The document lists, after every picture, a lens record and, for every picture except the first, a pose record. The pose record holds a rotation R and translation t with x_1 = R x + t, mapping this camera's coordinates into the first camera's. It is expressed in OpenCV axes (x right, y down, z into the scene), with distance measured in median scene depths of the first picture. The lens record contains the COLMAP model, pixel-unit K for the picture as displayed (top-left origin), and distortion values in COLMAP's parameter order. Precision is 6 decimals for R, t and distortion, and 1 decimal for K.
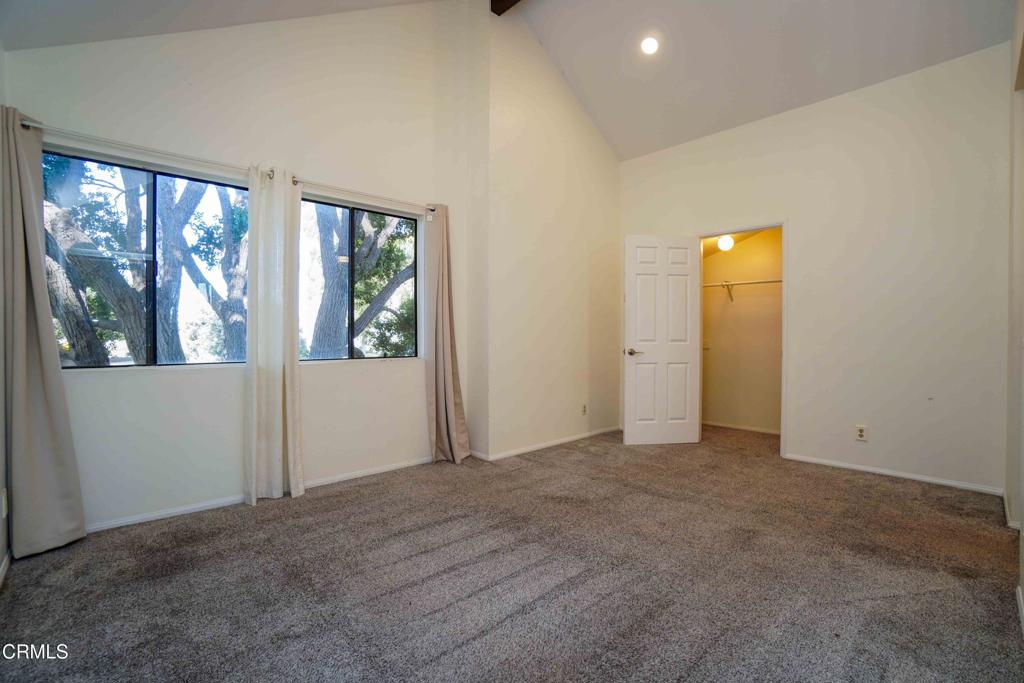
lens RADIAL K [[454.1, 0, 499.2], [0, 454.1, 339.7], [0, 0, 1]] dist [-0.058497, 0.018886]
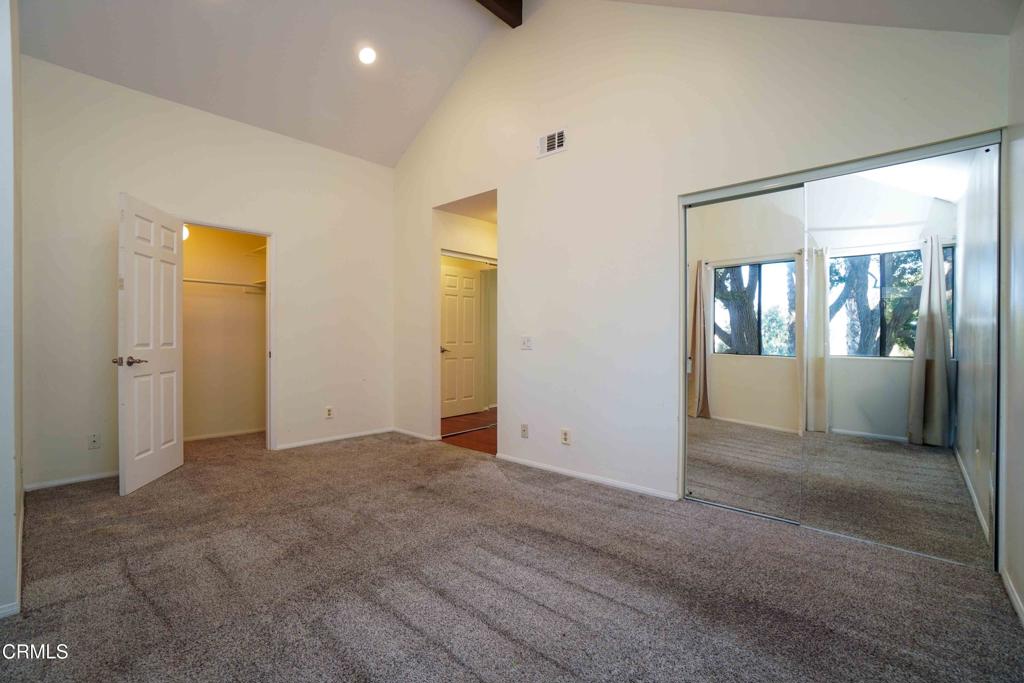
lens RADIAL K [[454.1, 0, 499.2], [0, 454.1, 339.7], [0, 0, 1]] dist [-0.058497, 0.018886]
pose [[-0.078130, -0.005150, 0.996930, -0.606306], [0.007006, 0.999959, 0.005715, -0.008469], [-0.996919, 0.007431, -0.078090, 0.666683]]
